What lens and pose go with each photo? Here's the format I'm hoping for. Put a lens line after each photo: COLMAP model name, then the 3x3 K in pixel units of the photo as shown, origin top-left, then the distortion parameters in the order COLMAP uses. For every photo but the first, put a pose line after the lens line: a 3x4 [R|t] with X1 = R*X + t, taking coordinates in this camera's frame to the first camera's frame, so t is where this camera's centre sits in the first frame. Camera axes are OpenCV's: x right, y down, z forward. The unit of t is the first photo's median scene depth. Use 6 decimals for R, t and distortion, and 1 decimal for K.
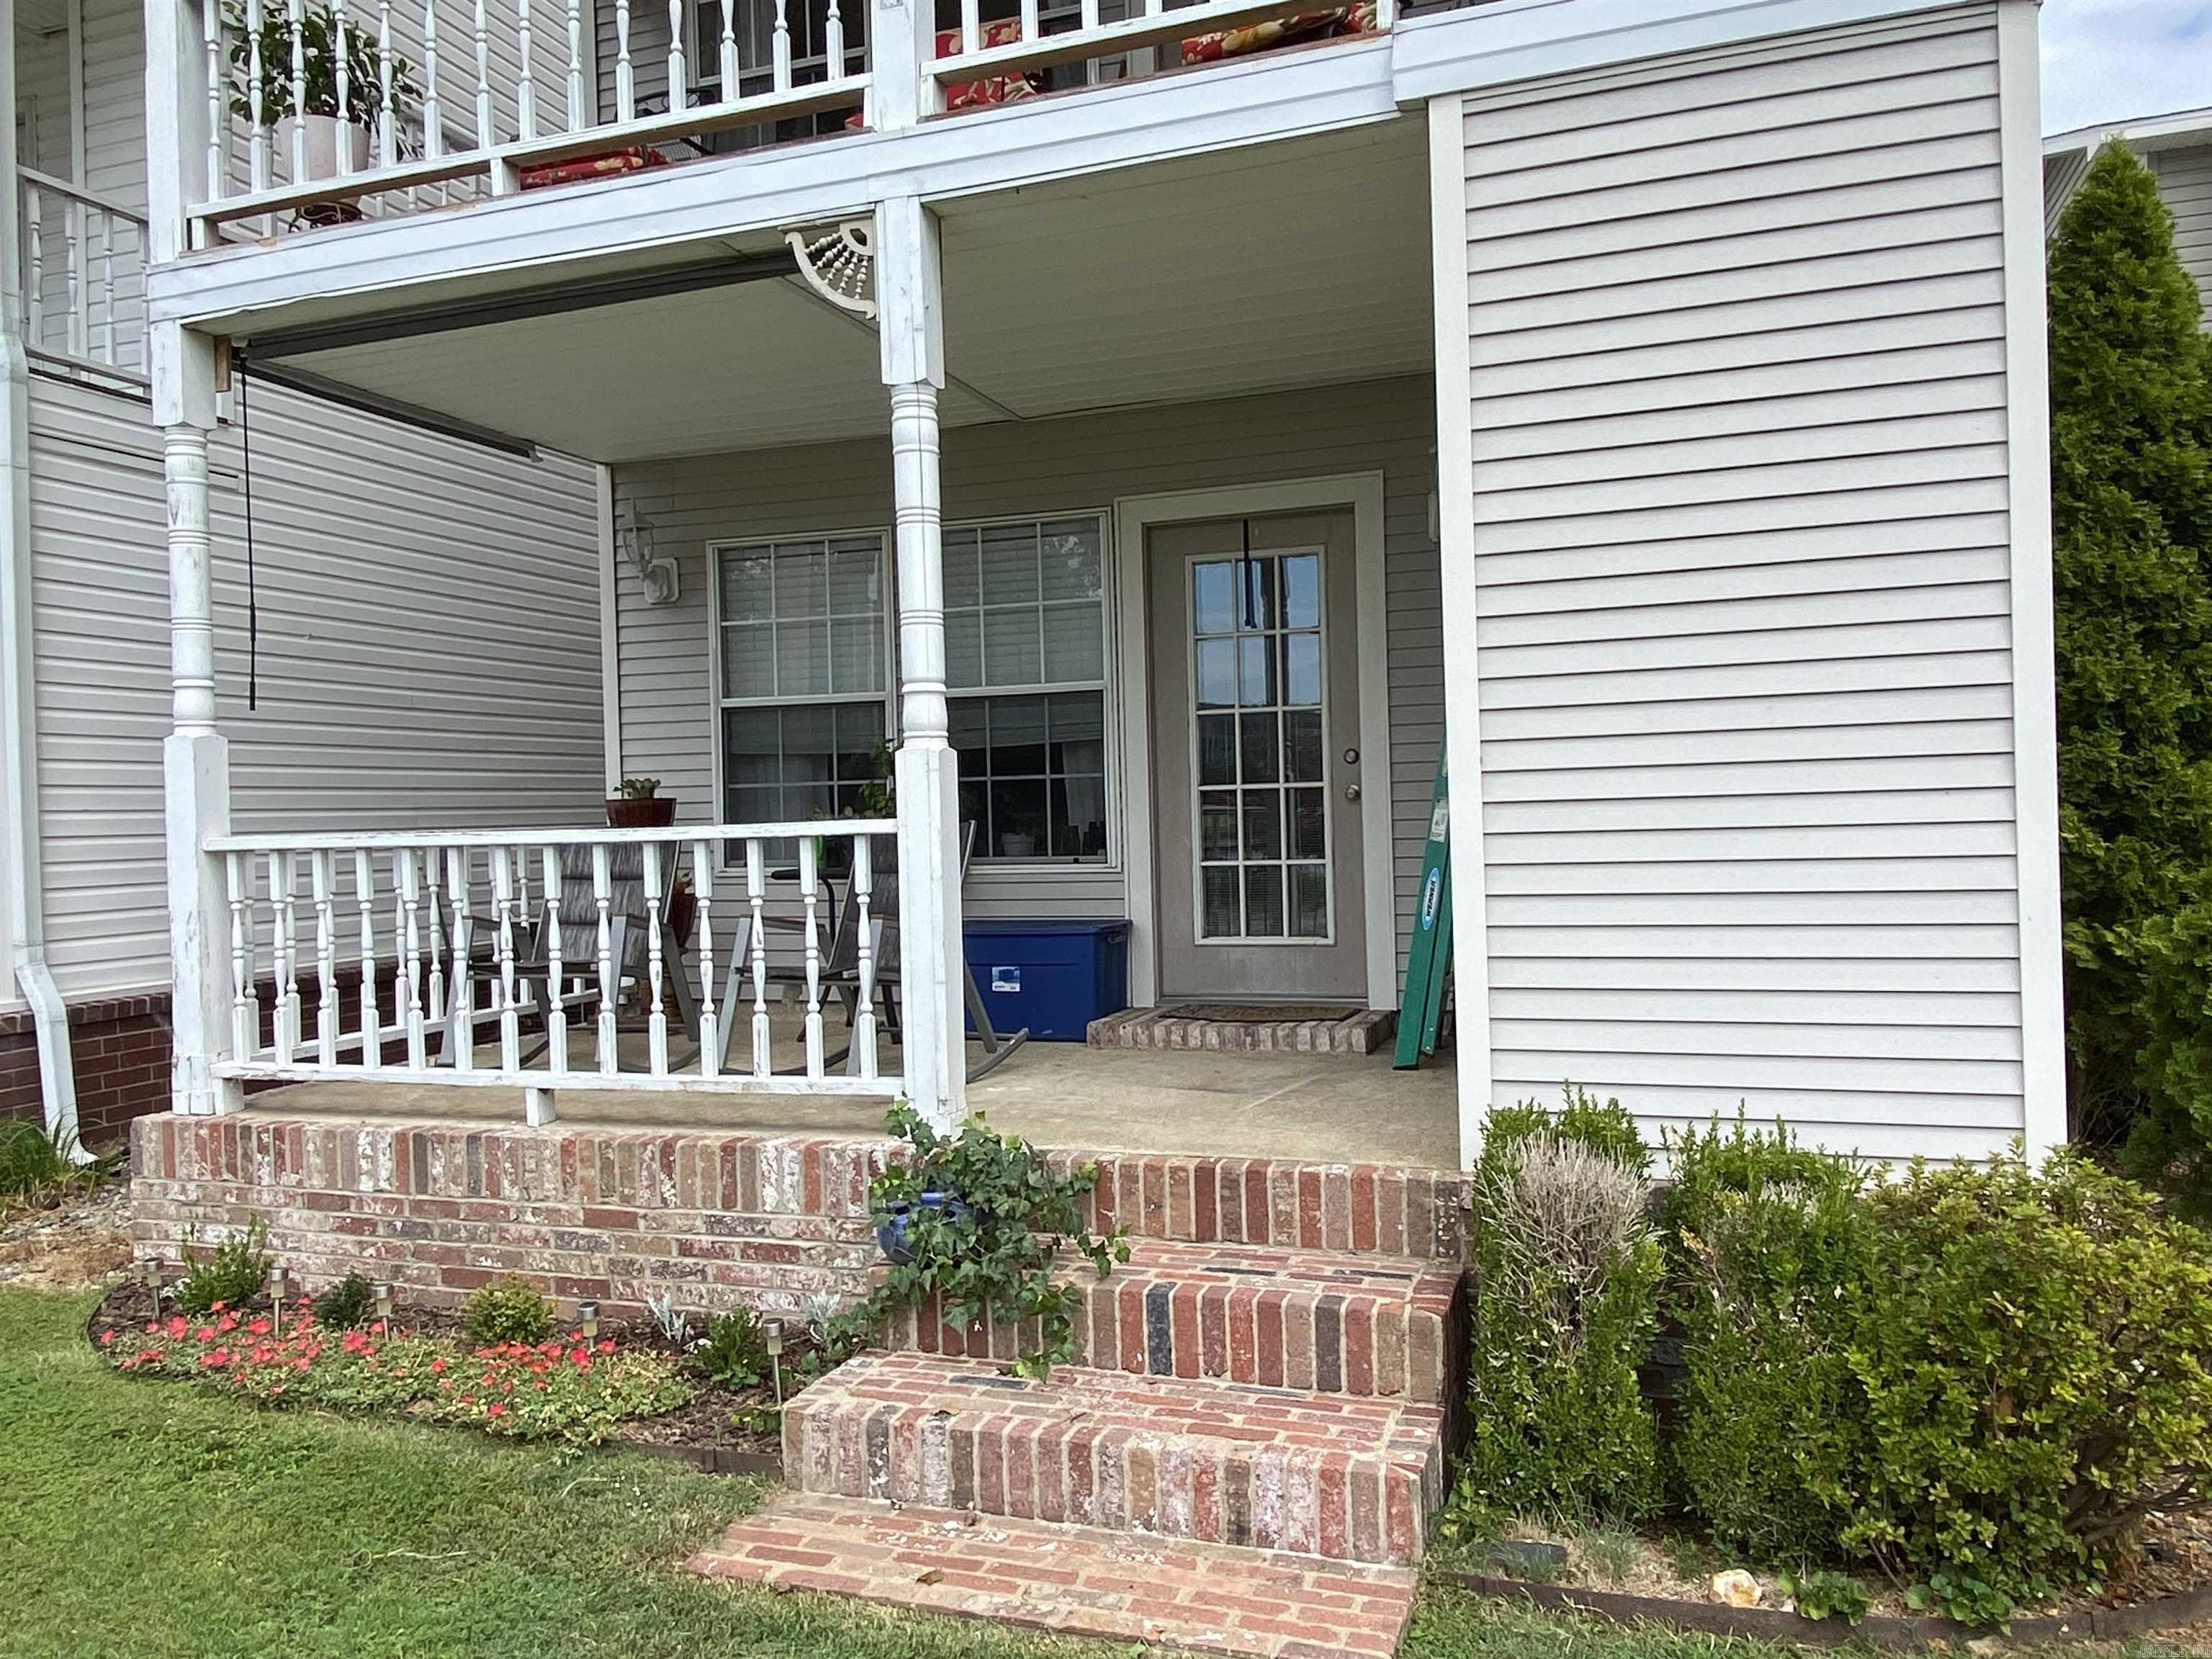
lens RADIAL K [[1619.9, 0, 1113.5], [0, 1619.9, 841.4], [0, 0, 1]] dist [0.068139, -0.050352]
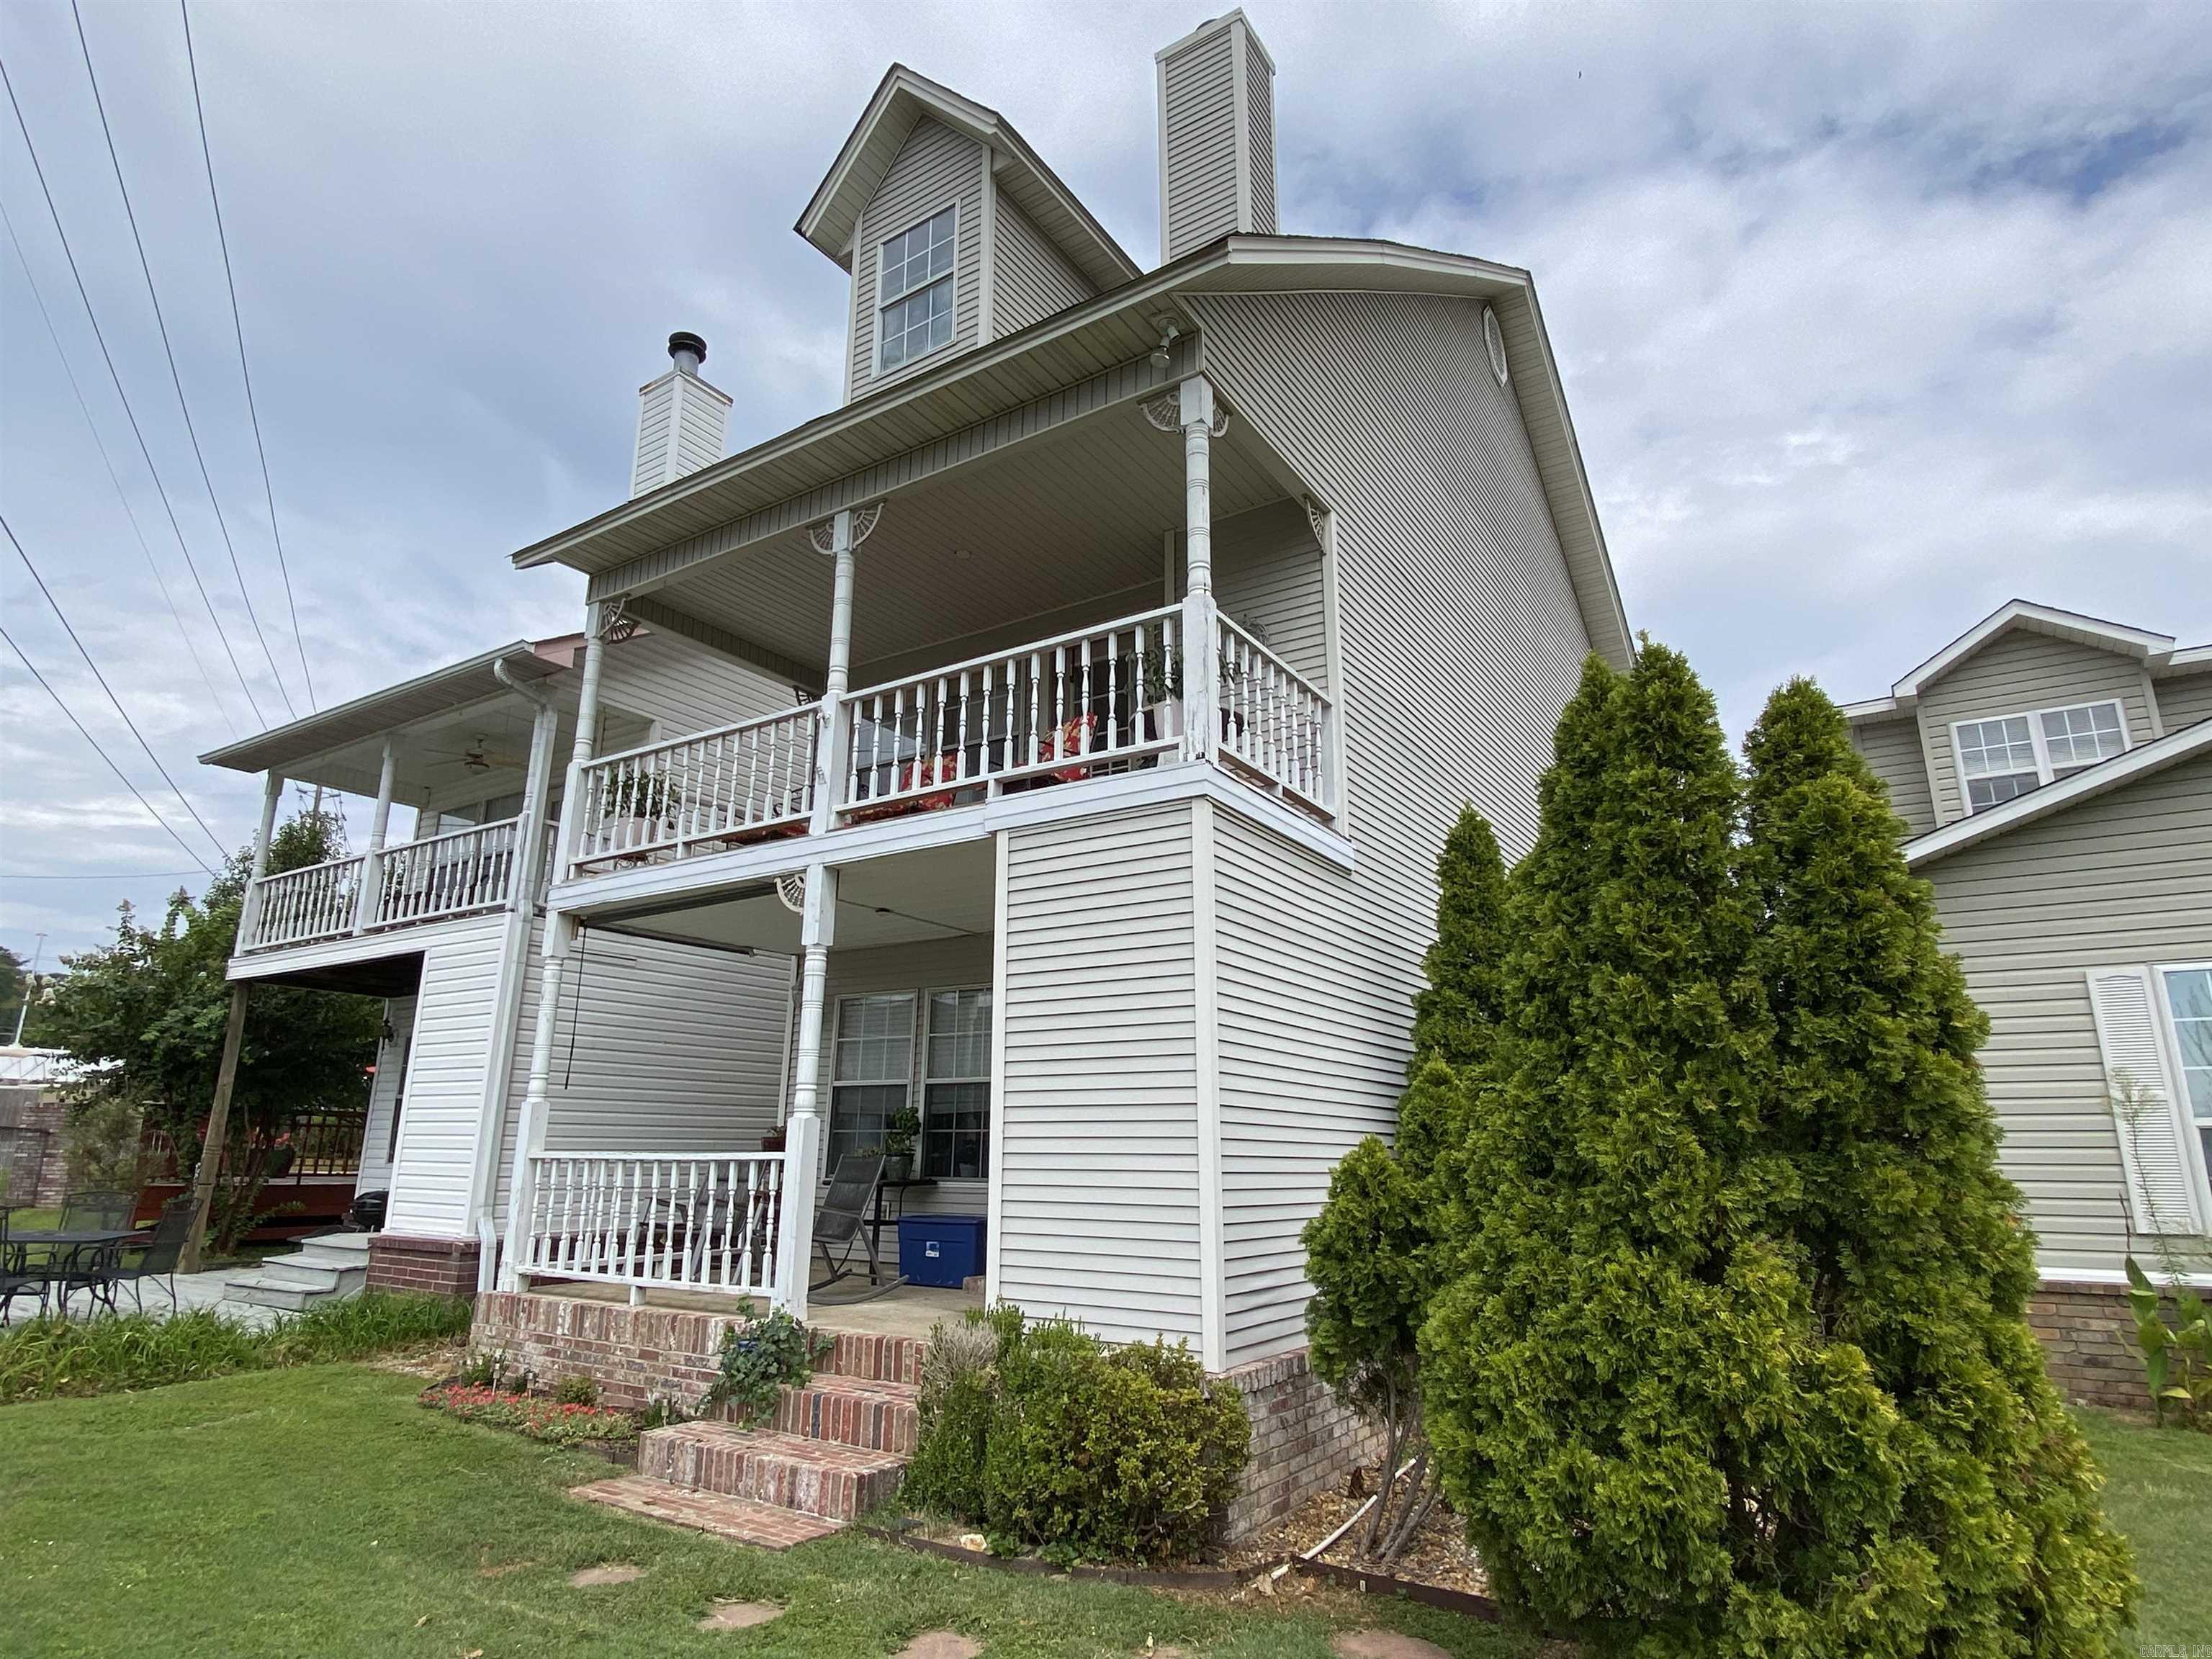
lens RADIAL K [[1233.0, 0, 1100.5], [0, 1233.0, 825.9], [0, 0, 1]] dist [0.009332, -0.003150]
pose [[0.968525, -0.028963, -0.247227, 0.633262], [-0.039708, 0.962512, -0.268316, -0.008994], [0.245730, 0.269687, 0.931067, -0.458733]]
